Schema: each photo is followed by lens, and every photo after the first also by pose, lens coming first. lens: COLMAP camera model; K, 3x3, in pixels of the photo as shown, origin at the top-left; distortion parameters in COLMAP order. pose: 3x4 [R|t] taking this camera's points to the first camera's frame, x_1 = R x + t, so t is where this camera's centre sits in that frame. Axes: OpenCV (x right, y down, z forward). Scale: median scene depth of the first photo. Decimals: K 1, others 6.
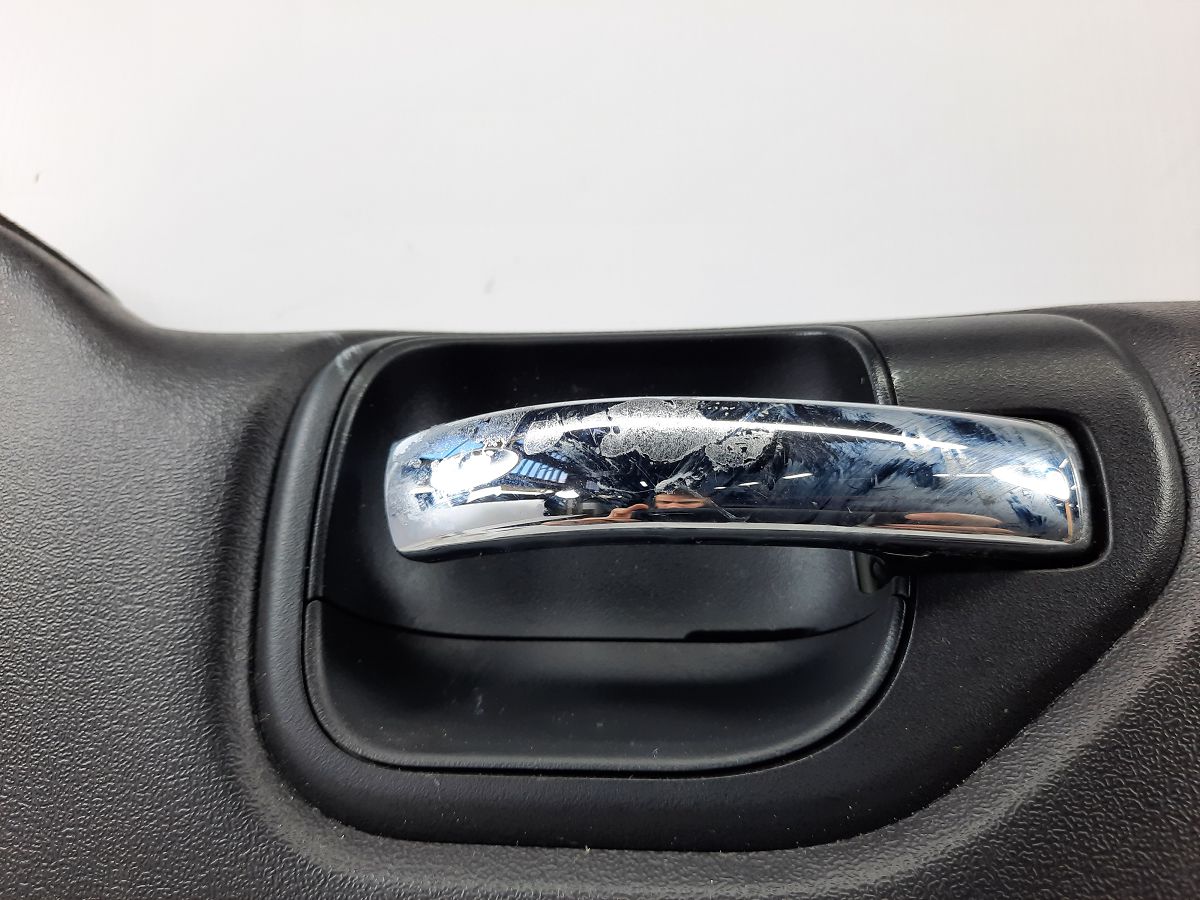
lens RADIAL K [[870.3, 0, 600.0], [0, 870.3, 450.0], [0, 0, 1]] dist [0.002256, -0.039850]
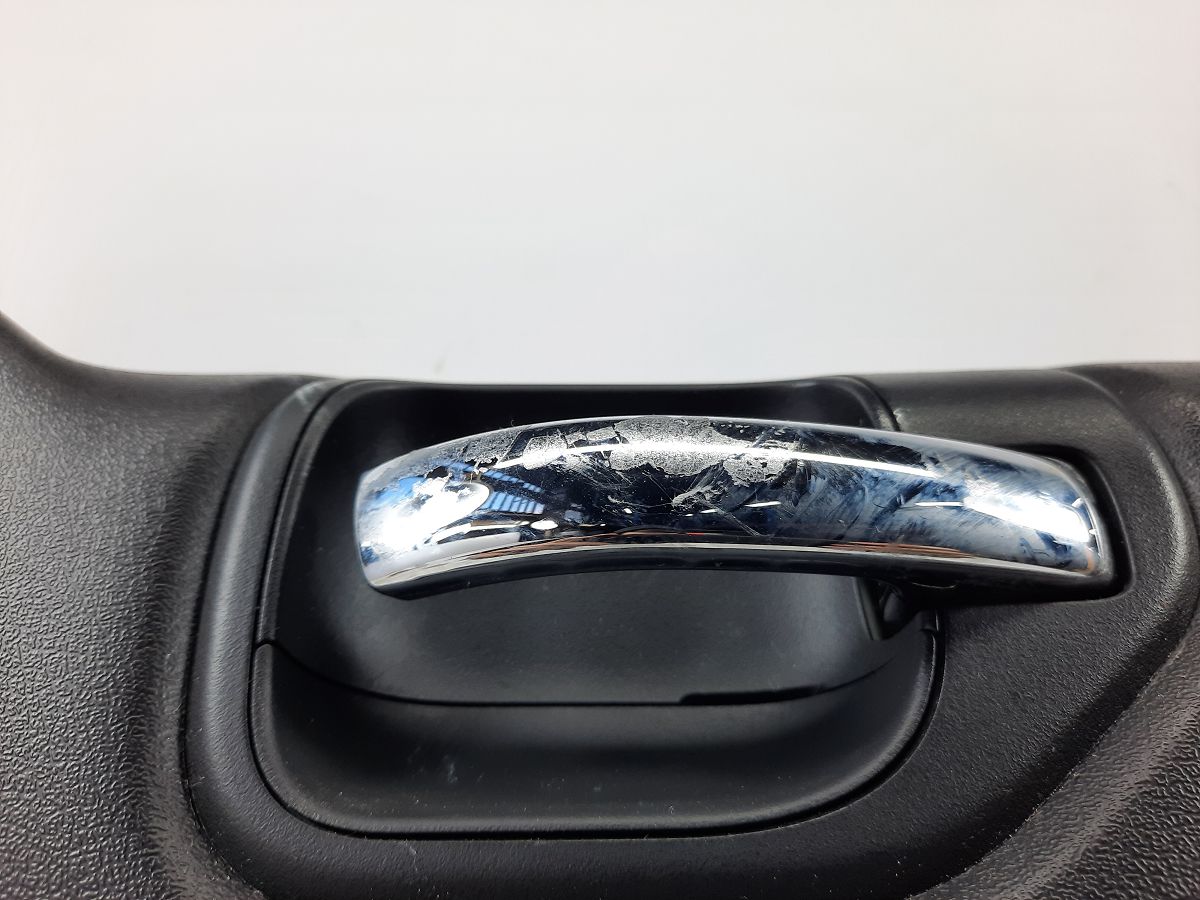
lens RADIAL K [[888.0, 0, 600.0], [0, 888.0, 450.0], [0, 0, 1]] dist [-0.029004, 0.000997]
pose [[0.994047, 0.027407, 0.105446, -0.104202], [-0.008739, 0.984782, -0.173575, 0.142631], [-0.108598, 0.171620, 0.979159, 0.083910]]
